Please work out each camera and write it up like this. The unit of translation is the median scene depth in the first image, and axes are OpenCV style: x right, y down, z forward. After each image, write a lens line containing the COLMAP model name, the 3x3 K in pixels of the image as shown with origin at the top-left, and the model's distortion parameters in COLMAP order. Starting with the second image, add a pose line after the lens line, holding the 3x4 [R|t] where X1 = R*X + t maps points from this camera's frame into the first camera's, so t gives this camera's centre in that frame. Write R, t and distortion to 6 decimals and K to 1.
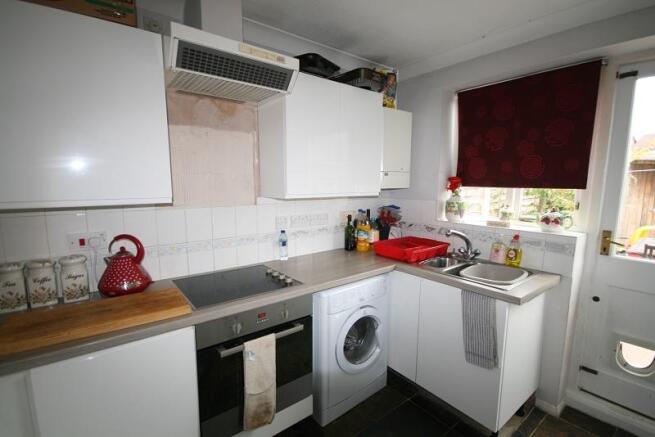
lens RADIAL K [[310.1, 0, 327.5], [0, 310.1, 218.5], [0, 0, 1]] dist [-0.000515, -0.000090]
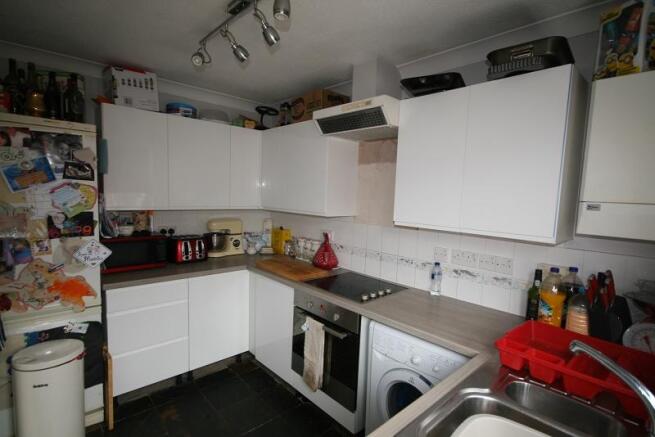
lens RADIAL K [[322.1, 0, 327.5], [0, 322.1, 218.5], [0, 0, 1]] dist [0.002349, 0.000318]
pose [[0.079305, 0.076727, -0.993893, 0.797241], [-0.157720, 0.985441, 0.063490, -0.102722], [0.984294, 0.151722, 0.090252, 0.601819]]
